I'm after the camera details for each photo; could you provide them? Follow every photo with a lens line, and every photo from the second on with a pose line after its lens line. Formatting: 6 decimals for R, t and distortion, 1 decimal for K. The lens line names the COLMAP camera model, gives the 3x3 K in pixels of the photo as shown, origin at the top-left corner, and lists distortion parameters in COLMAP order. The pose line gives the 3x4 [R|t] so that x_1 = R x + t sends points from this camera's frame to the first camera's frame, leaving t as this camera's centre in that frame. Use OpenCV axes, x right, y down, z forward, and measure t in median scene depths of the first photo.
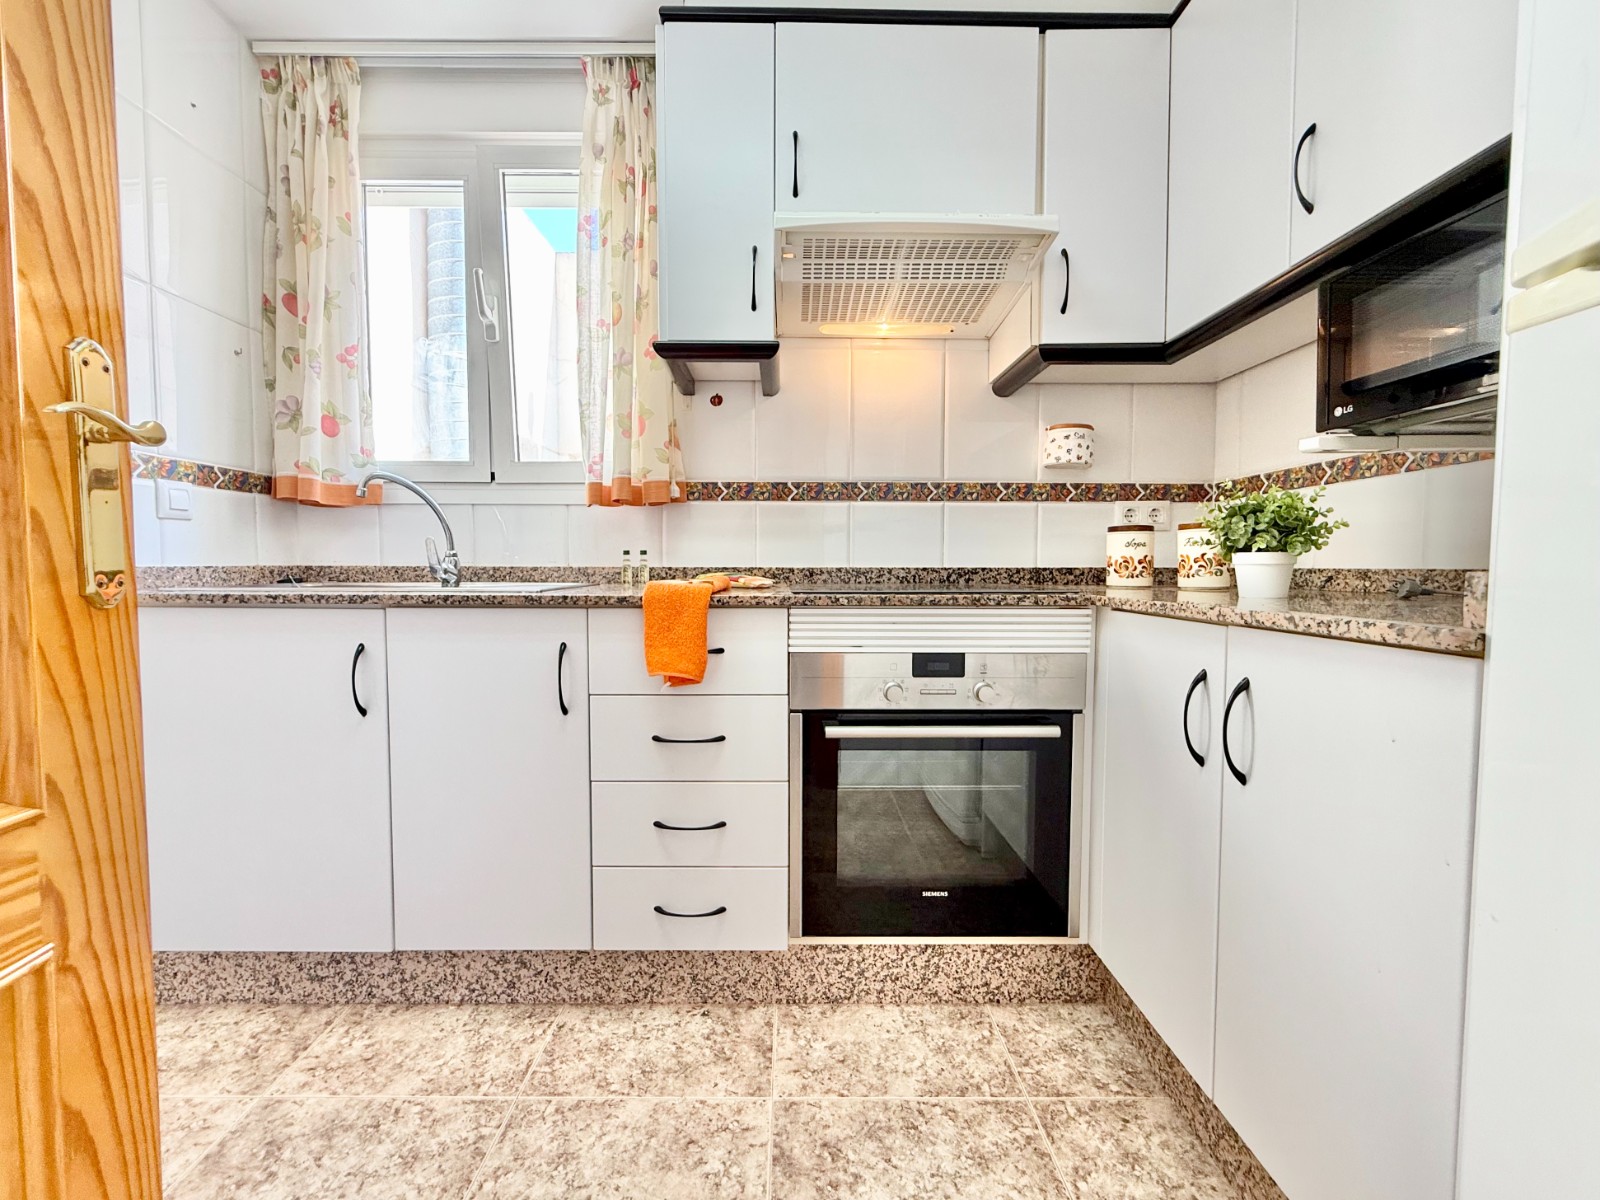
lens RADIAL K [[662.3, 0, 796.6], [0, 662.3, 598.6], [0, 0, 1]] dist [0.000074, 0.000274]
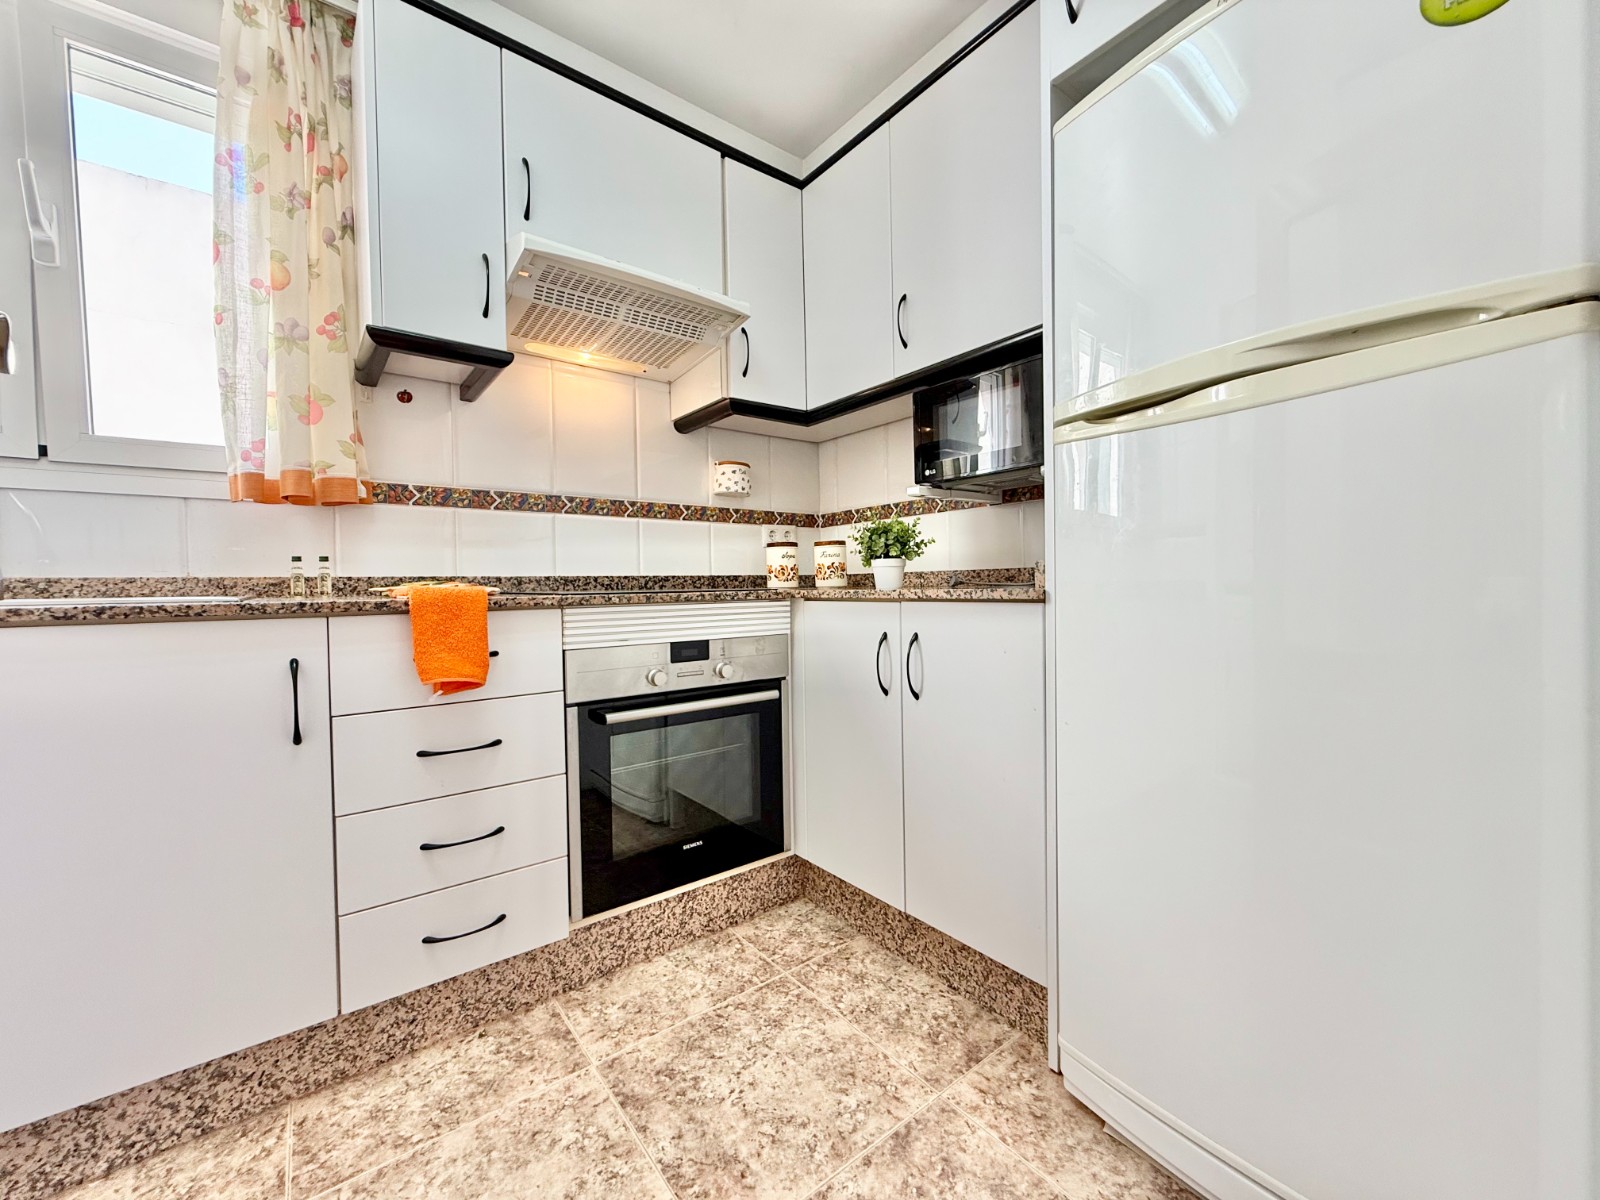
lens RADIAL K [[635.7, 0, 794.3], [0, 635.7, 599.7], [0, 0, 1]] dist [0.000799, -0.000319]
pose [[0.794908, -0.028516, 0.606059, -0.314490], [0.047830, 0.998731, -0.015742, 0.032037], [-0.604842, 0.041502, 0.795264, -0.033235]]
